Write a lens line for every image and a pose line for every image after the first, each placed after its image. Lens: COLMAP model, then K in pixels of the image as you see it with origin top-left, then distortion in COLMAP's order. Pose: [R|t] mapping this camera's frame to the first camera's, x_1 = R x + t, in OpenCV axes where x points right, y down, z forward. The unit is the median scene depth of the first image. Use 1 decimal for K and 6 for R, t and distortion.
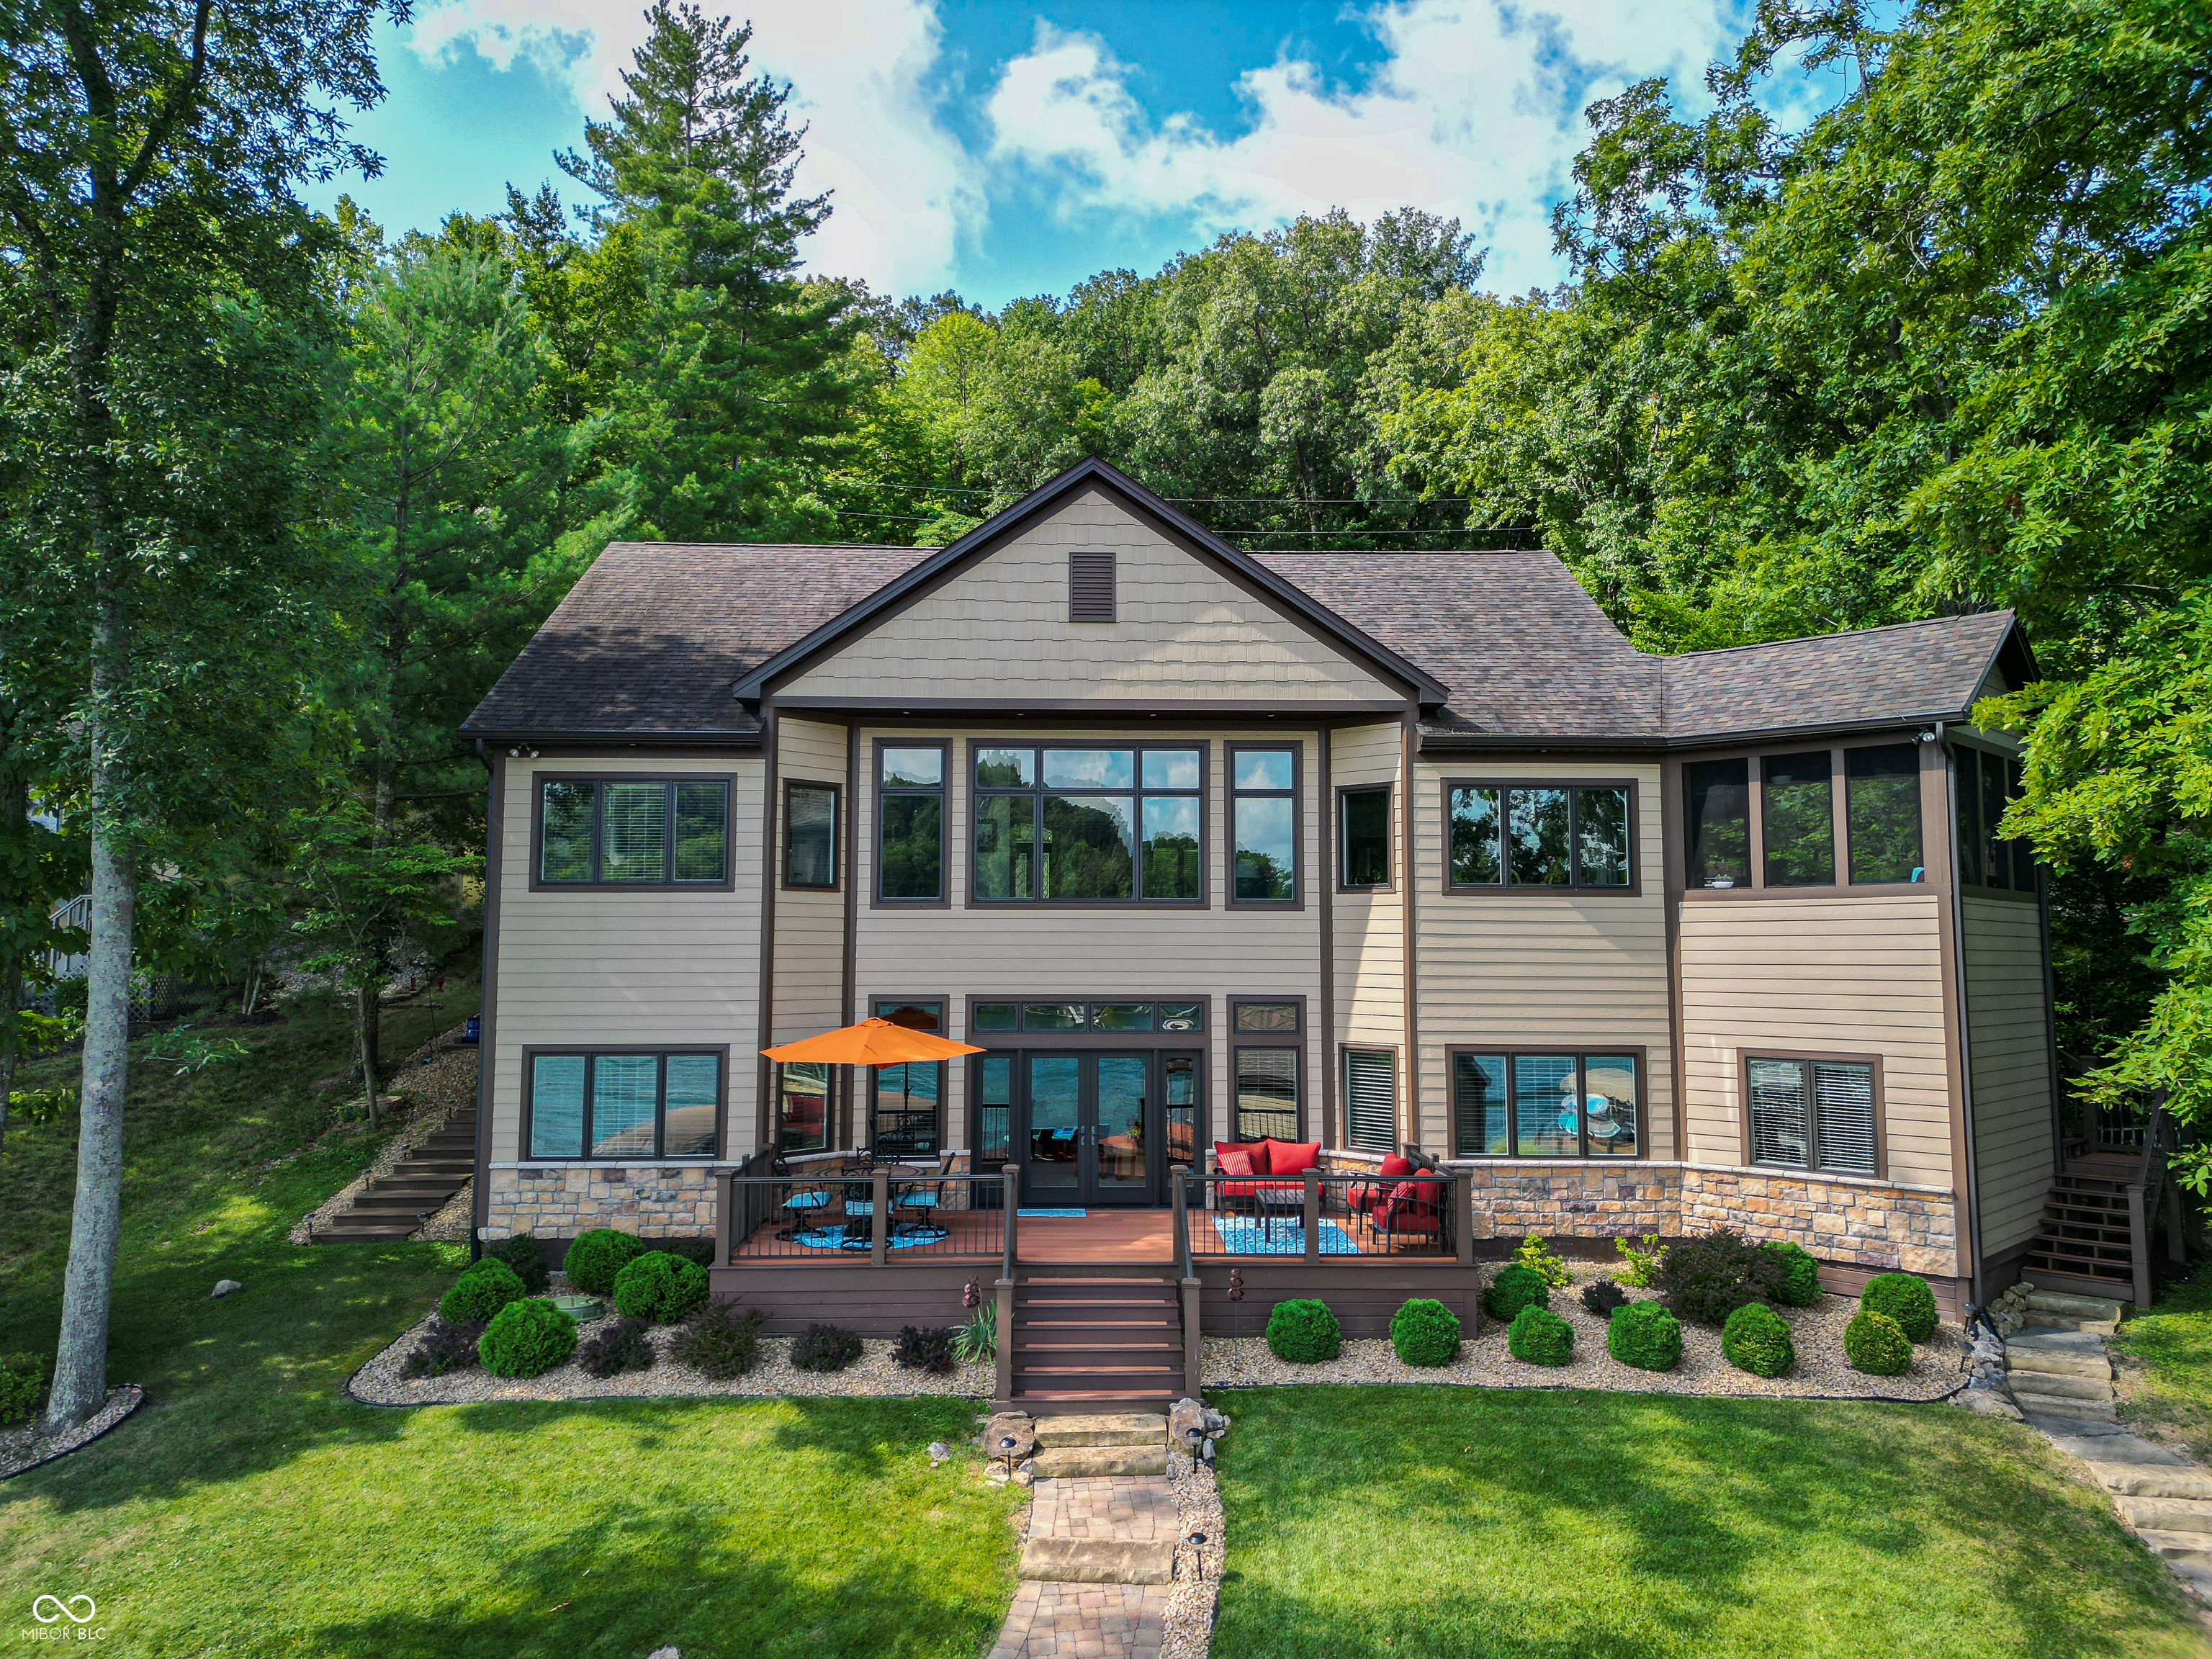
lens RADIAL K [[1522.4, 0, 1124.3], [0, 1522.4, 820.2], [0, 0, 1]] dist [0.060370, -0.000309]
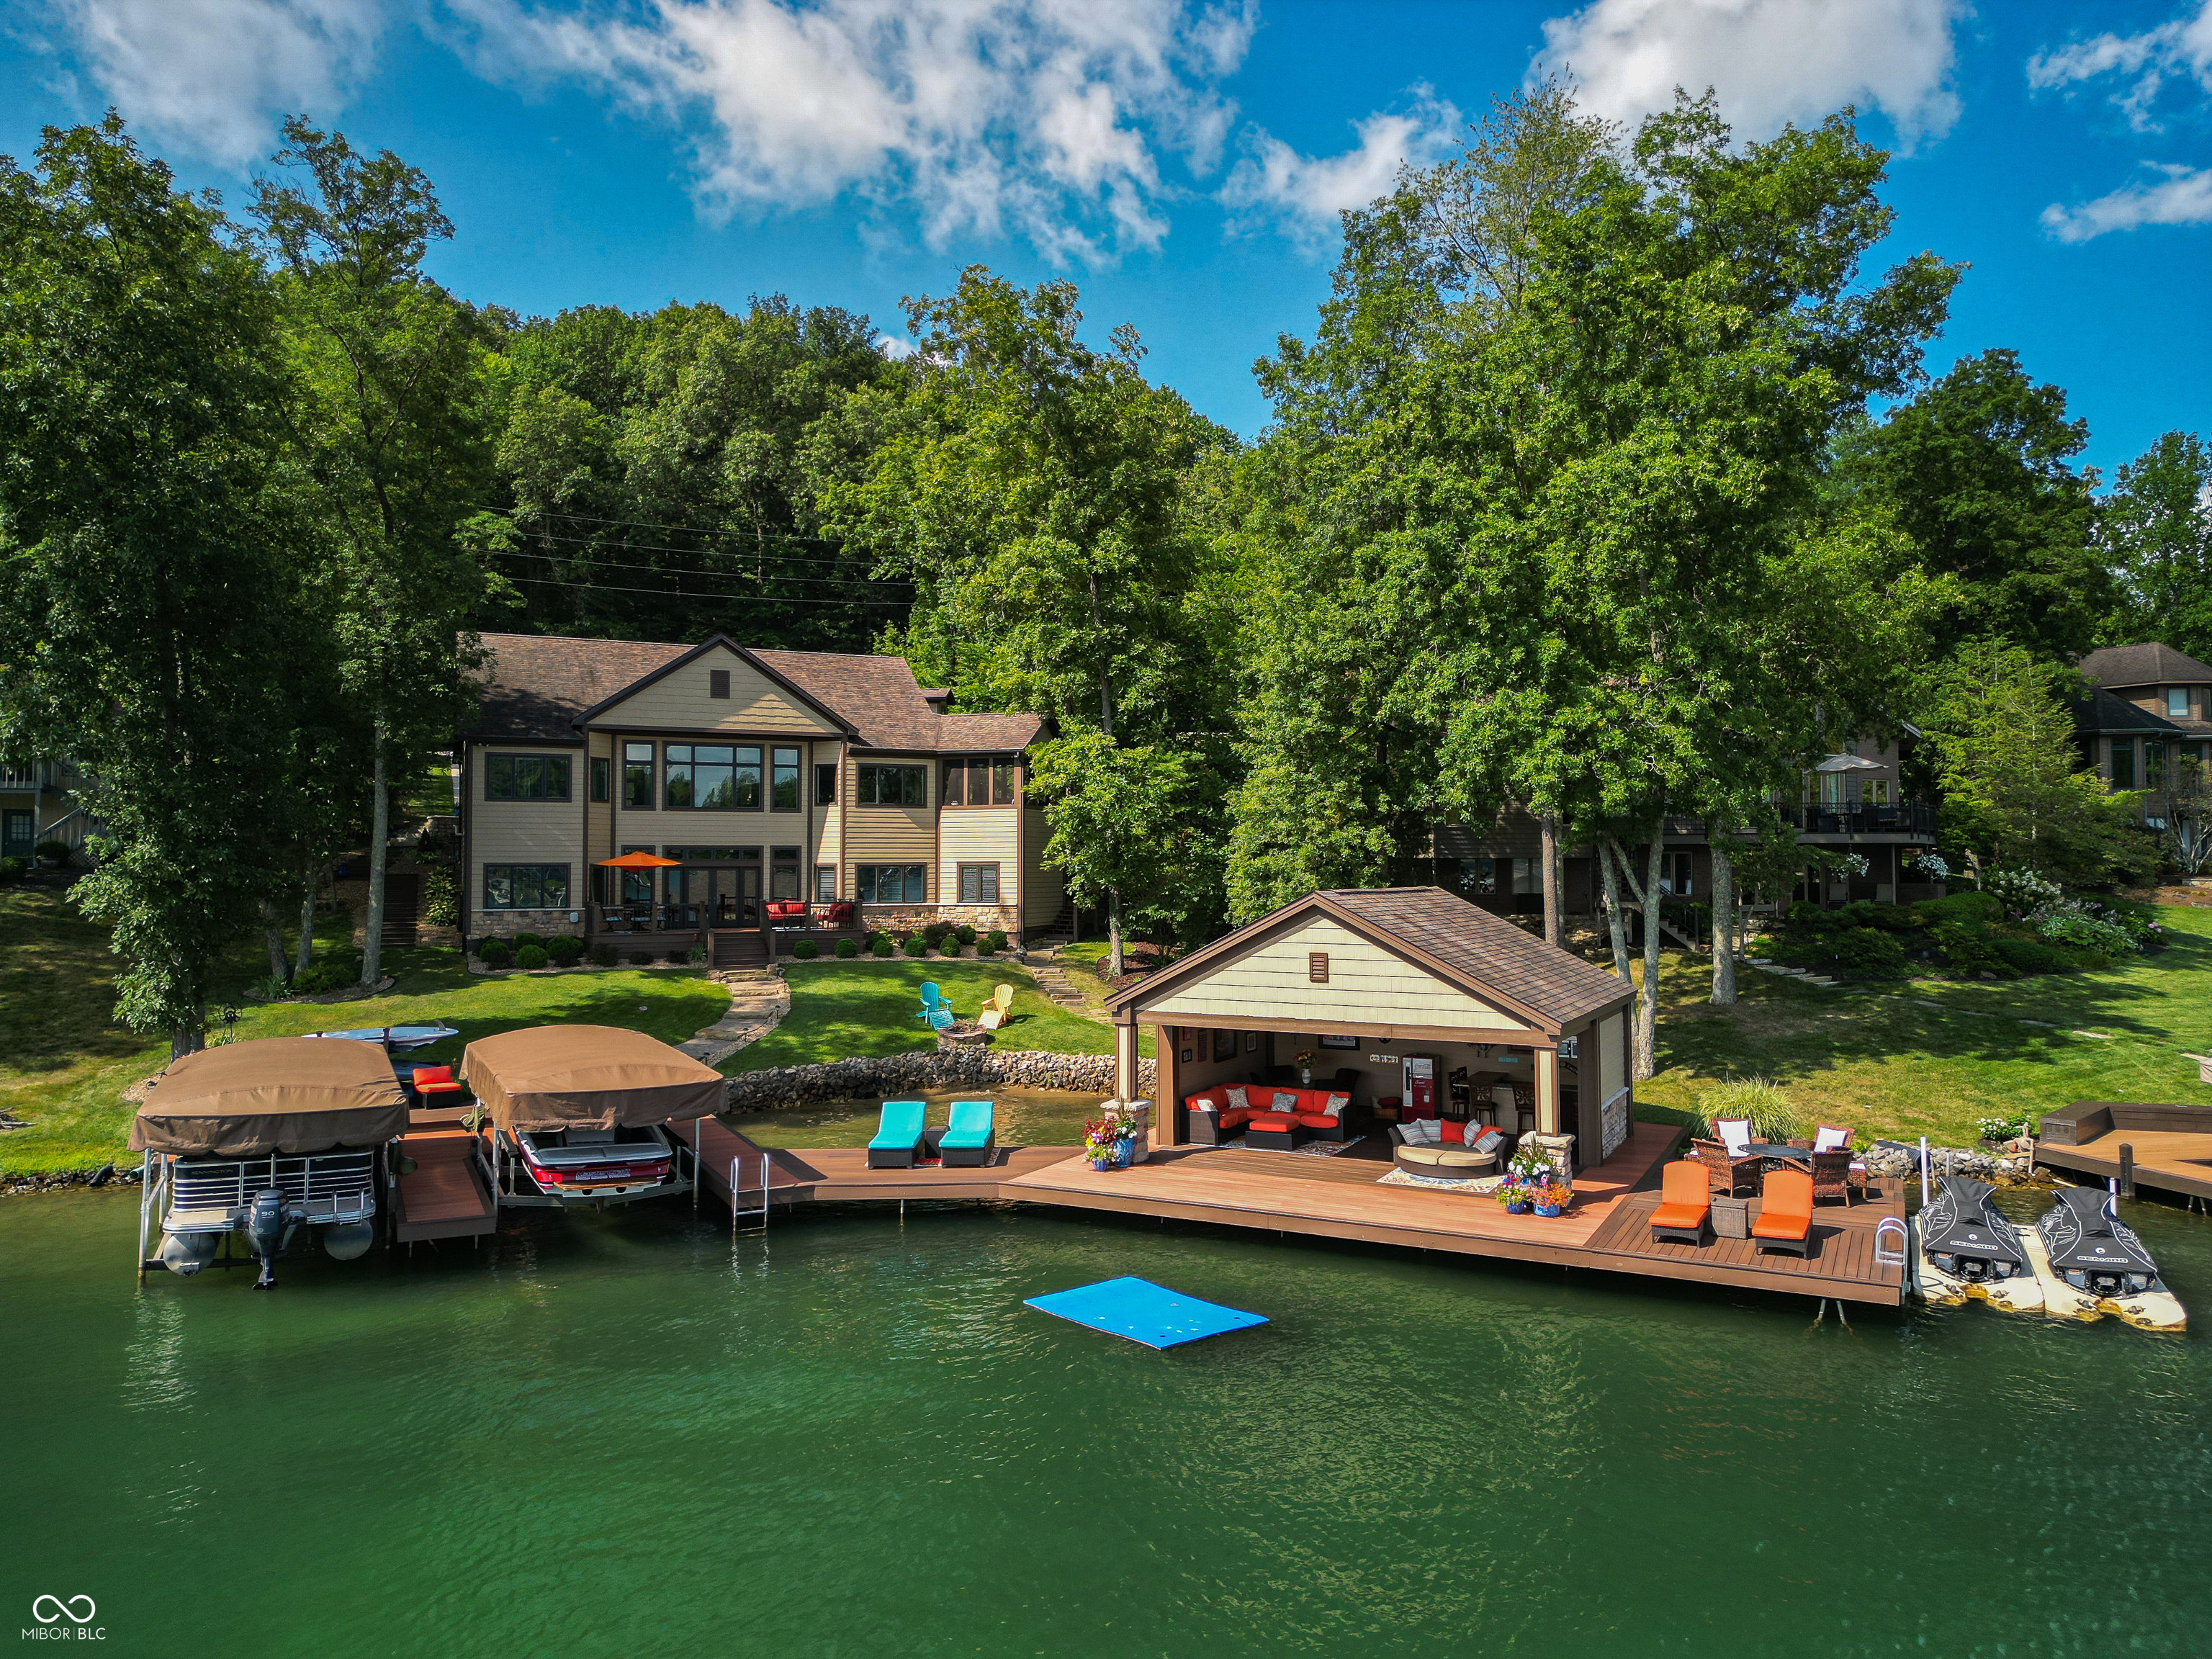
lens RADIAL K [[1522.4, 0, 1124.3], [0, 1522.4, 820.2], [0, 0, 1]] dist [0.060370, -0.000309]
pose [[0.925943, 0.008705, 0.377563, -0.360817], [-0.031690, 0.997999, 0.054707, -0.088553], [-0.376331, -0.062620, 0.924367, -1.635105]]
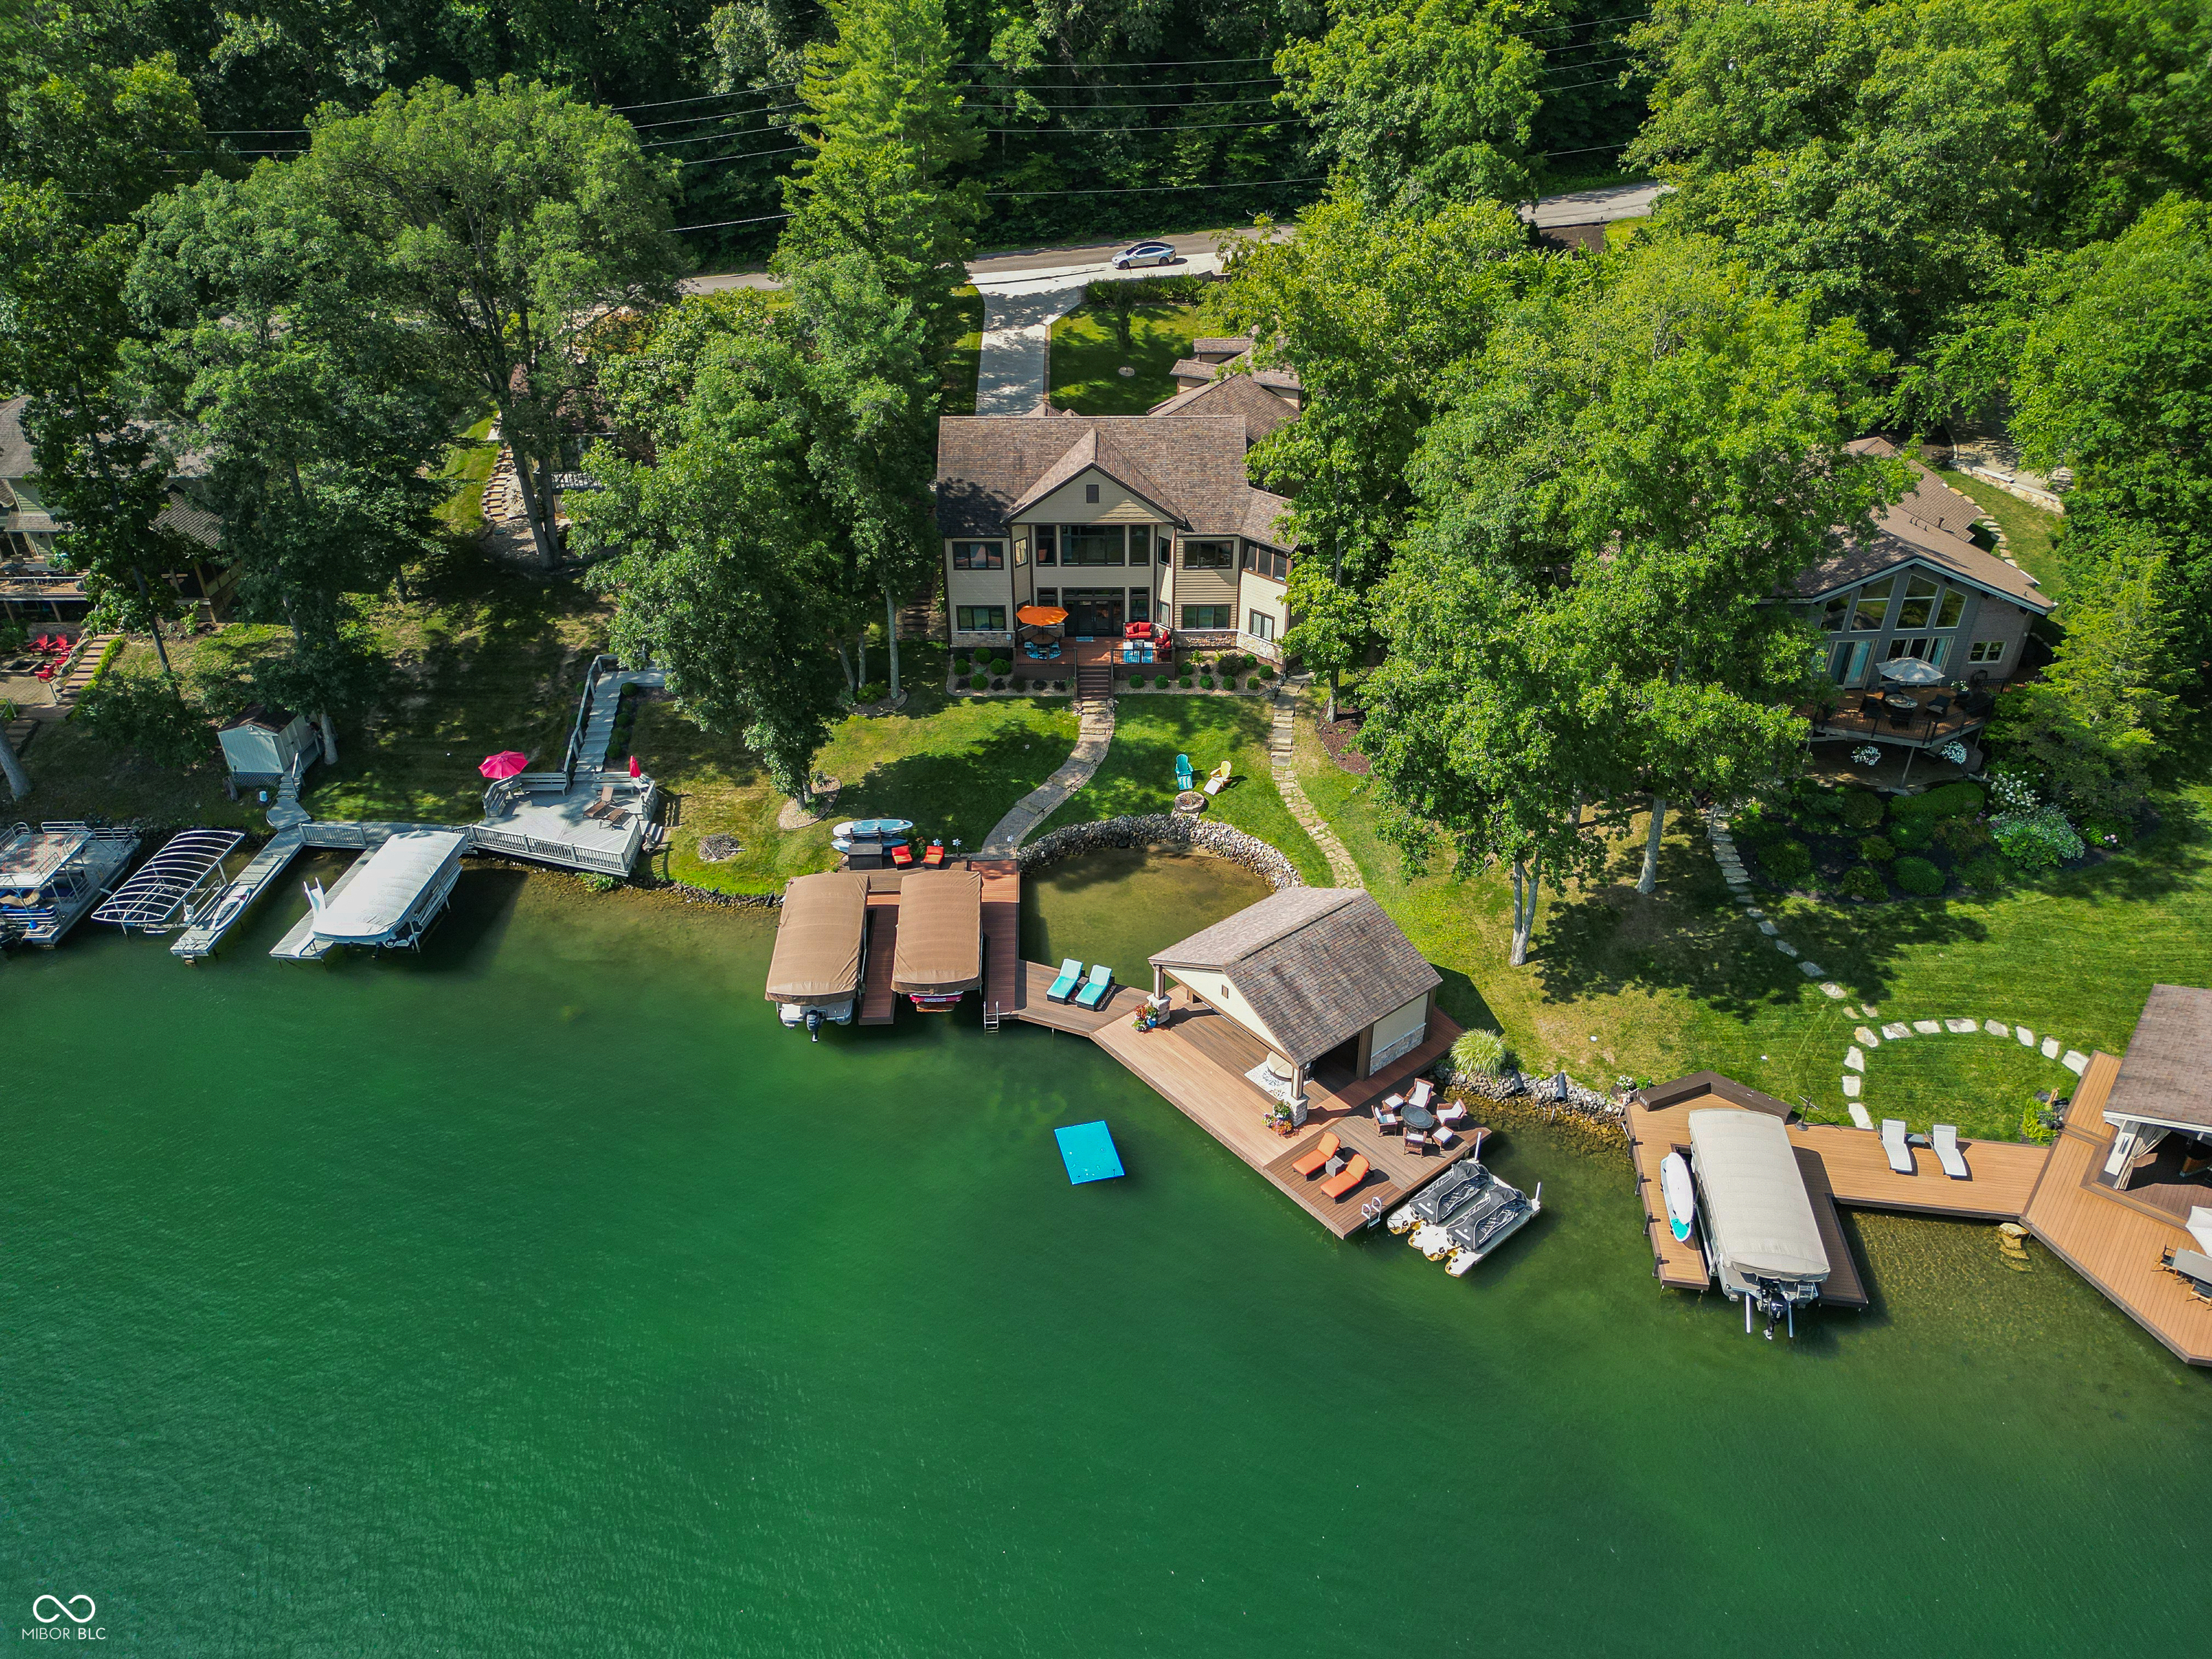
lens RADIAL K [[1522.4, 0, 1124.3], [0, 1522.4, 820.2], [0, 0, 1]] dist [0.060370, -0.000309]
pose [[0.999842, 0.011767, -0.013344, 0.118836], [-0.001601, 0.806487, 0.591250, -1.761321], [0.017720, -0.591135, 0.806378, -2.563585]]
